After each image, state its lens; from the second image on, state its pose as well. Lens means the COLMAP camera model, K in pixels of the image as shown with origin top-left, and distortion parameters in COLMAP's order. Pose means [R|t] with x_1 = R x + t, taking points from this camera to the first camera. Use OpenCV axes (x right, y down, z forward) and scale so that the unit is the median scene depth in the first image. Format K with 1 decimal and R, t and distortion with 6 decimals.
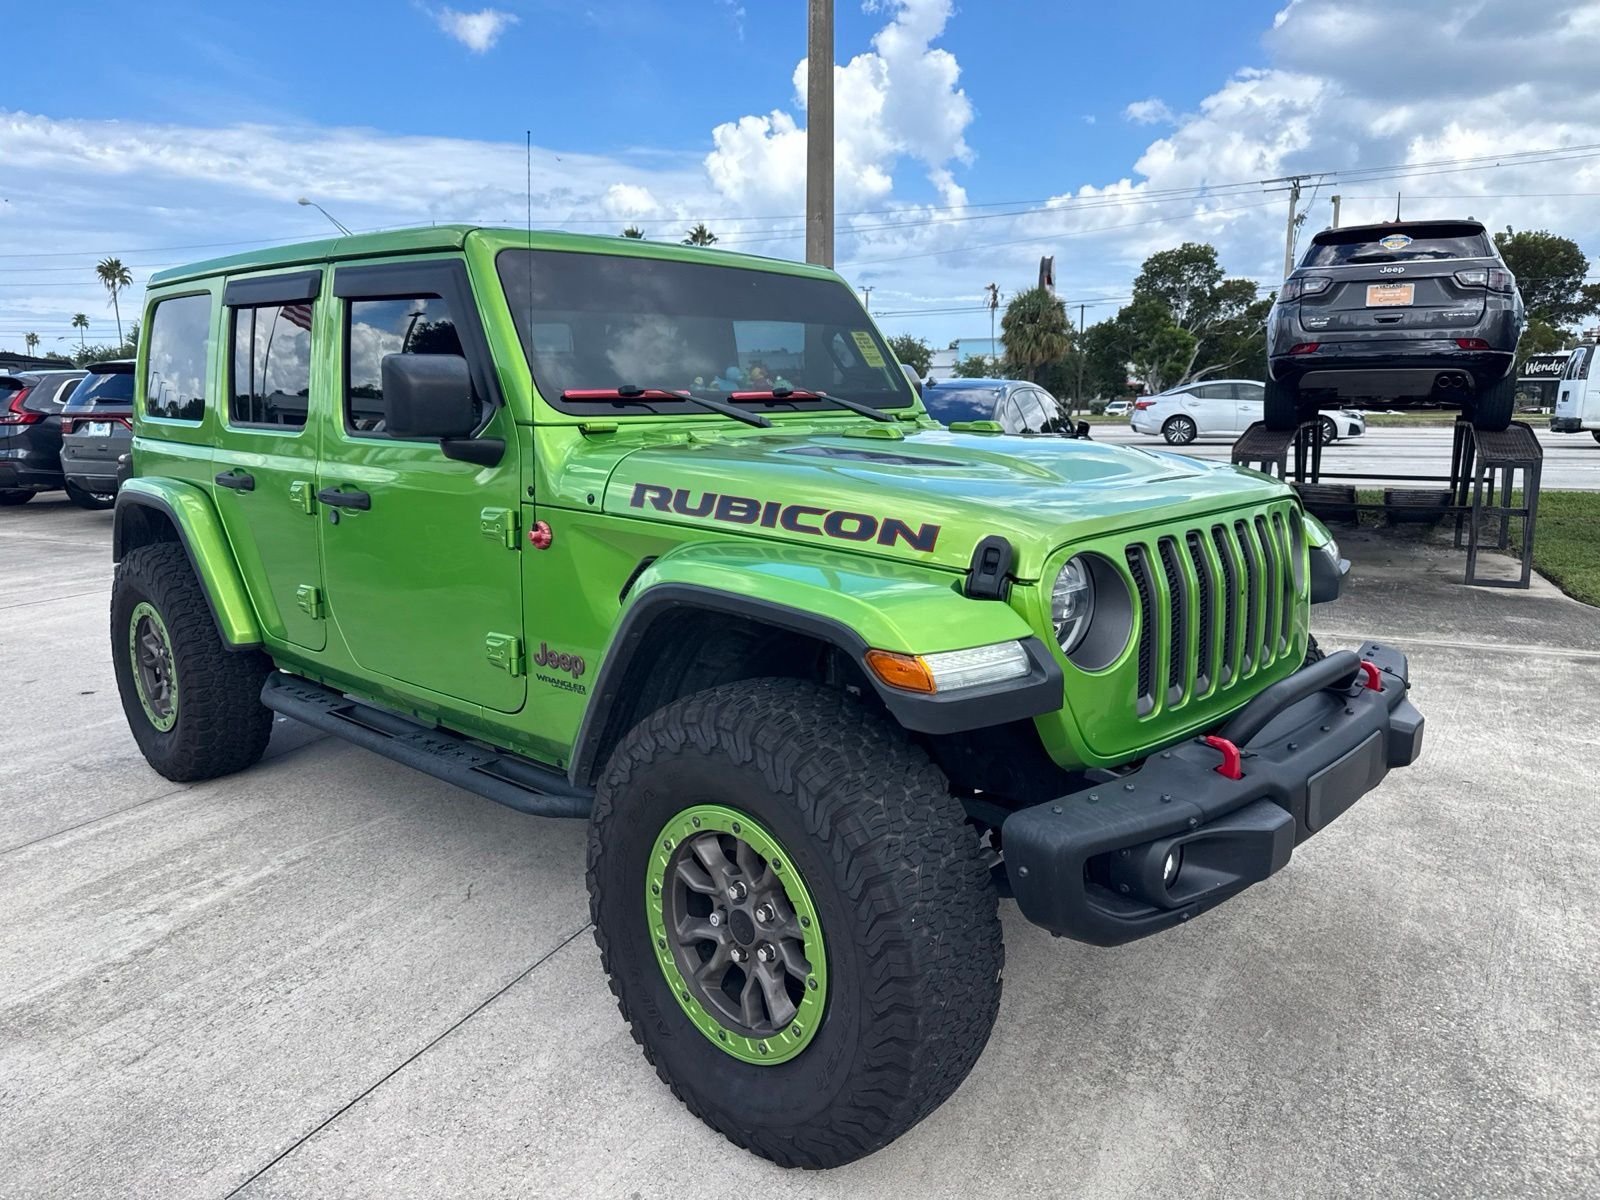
lens RADIAL K [[1151.1, 0, 796.3], [0, 1151.1, 594.7], [0, 0, 1]] dist [0.003300, -0.003156]
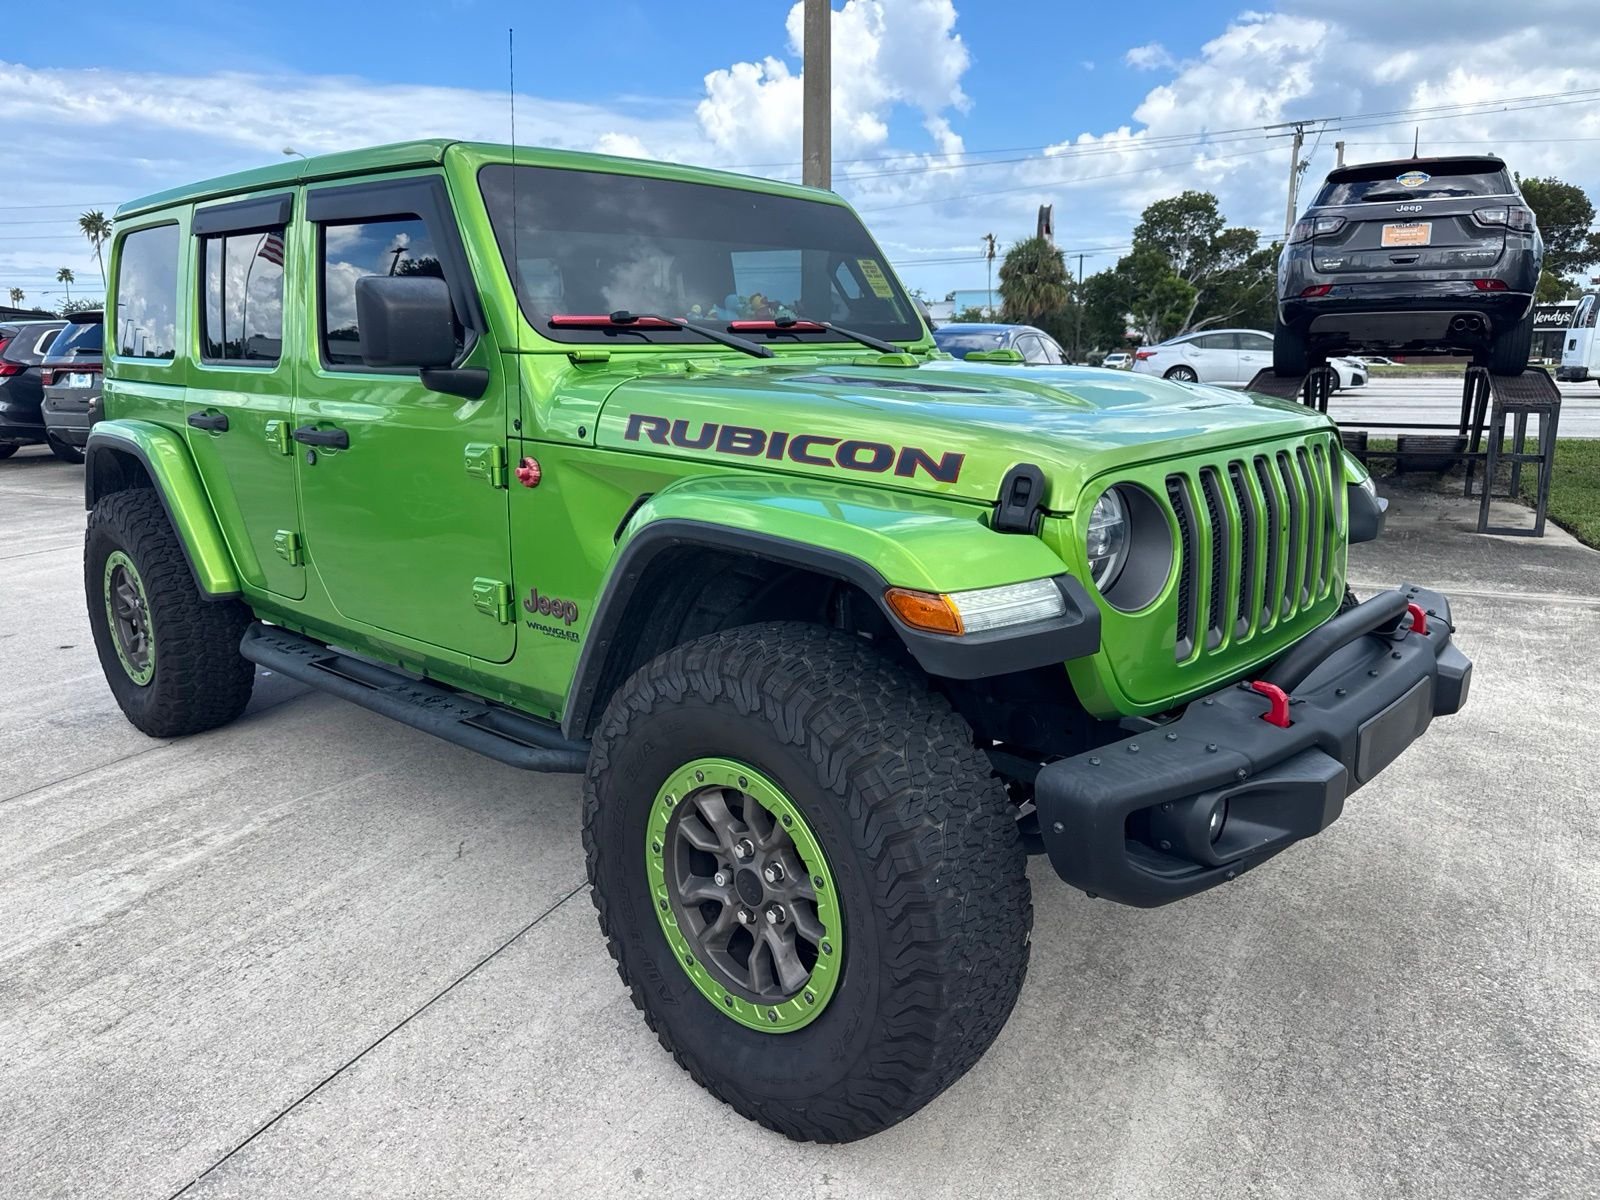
lens RADIAL K [[1151.1, 0, 796.3], [0, 1151.1, 594.7], [0, 0, 1]] dist [0.003300, -0.003156]
pose [[0.999985, -0.003468, 0.004151, -0.007654], [0.003307, 0.999269, 0.038097, 0.010098], [-0.004281, -0.038083, 0.999265, 0.048095]]
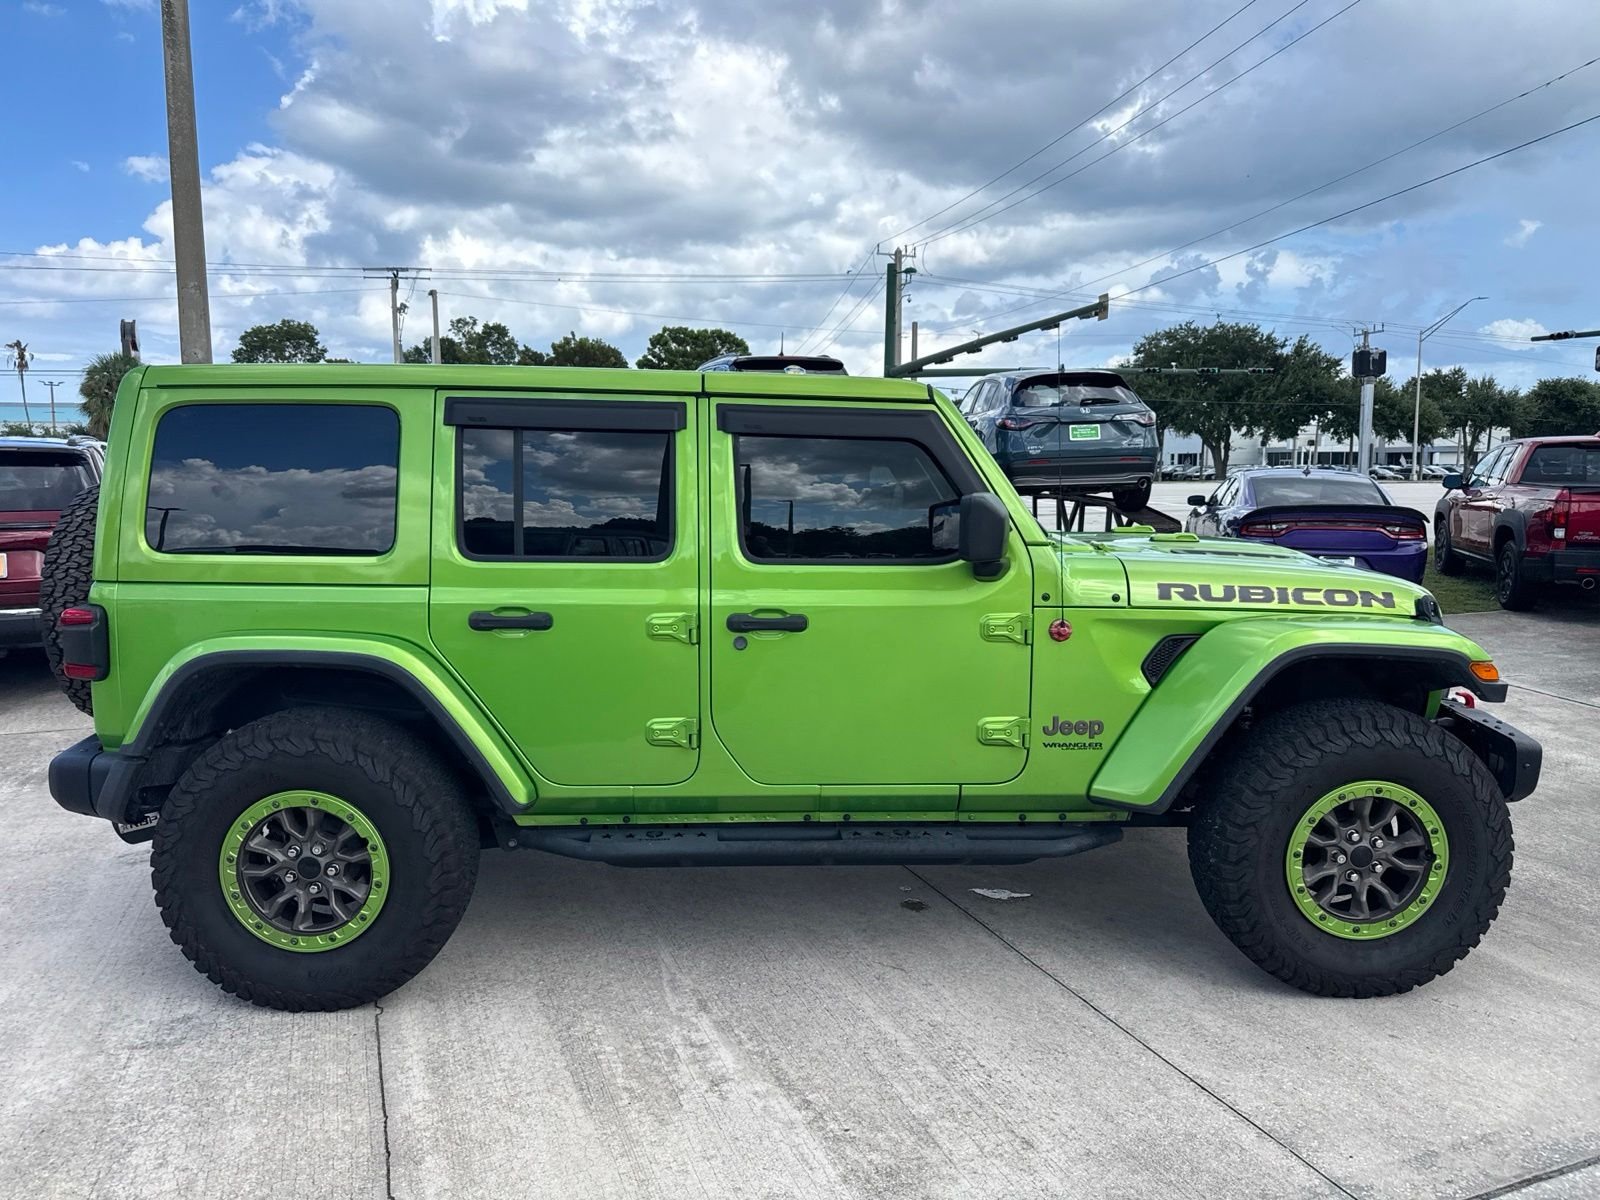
lens RADIAL K [[1163.6, 0, 762.7], [0, 1163.6, 606.7], [0, 0, 1]] dist [0.024343, -0.023493]
pose [[0.706926, -0.087107, 0.701903, -1.078870], [0.123832, 0.992302, -0.001572, -0.092785], [-0.696363, 0.088029, 0.712271, 0.251675]]
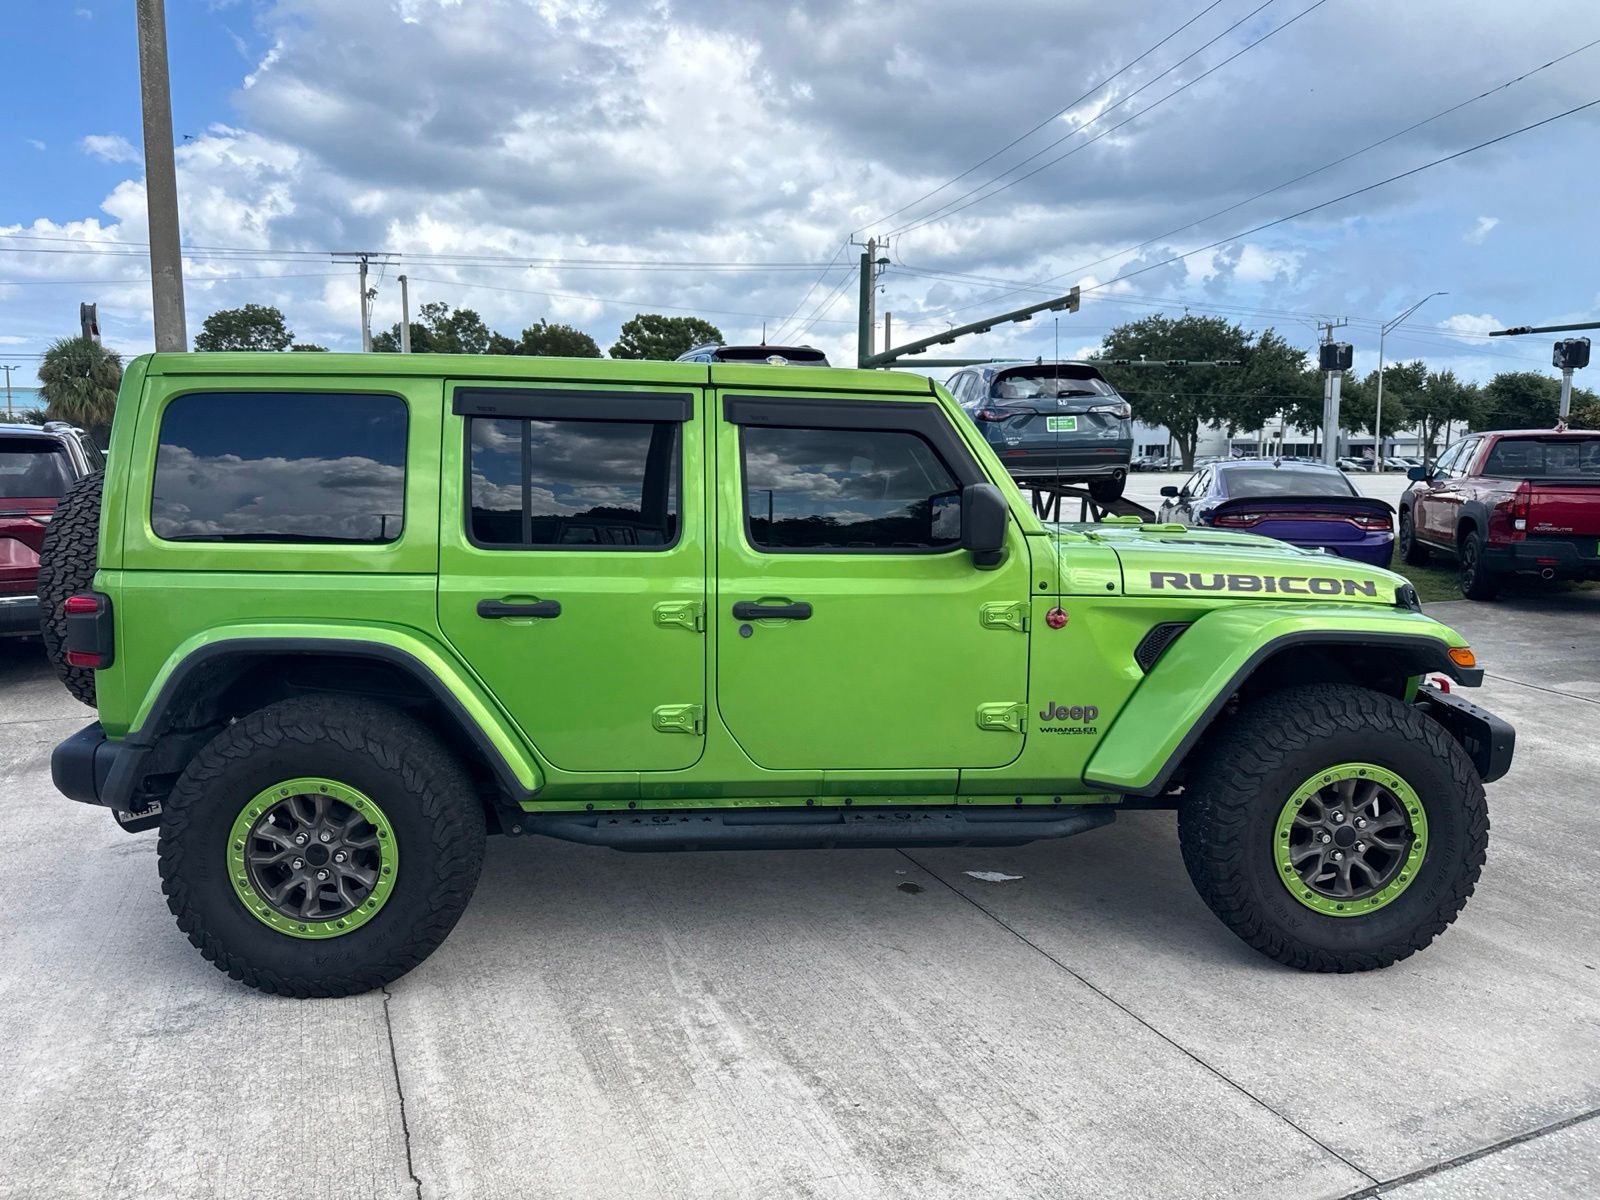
lens RADIAL K [[1166.3, 0, 775.4], [0, 1166.3, 599.3], [0, 0, 1]] dist [0.029679, -0.032365]
pose [[0.681544, -0.088838, 0.726365, -1.113481], [0.123657, 0.992311, 0.005338, -0.095129], [-0.721254, 0.086182, 0.687289, 0.258414]]
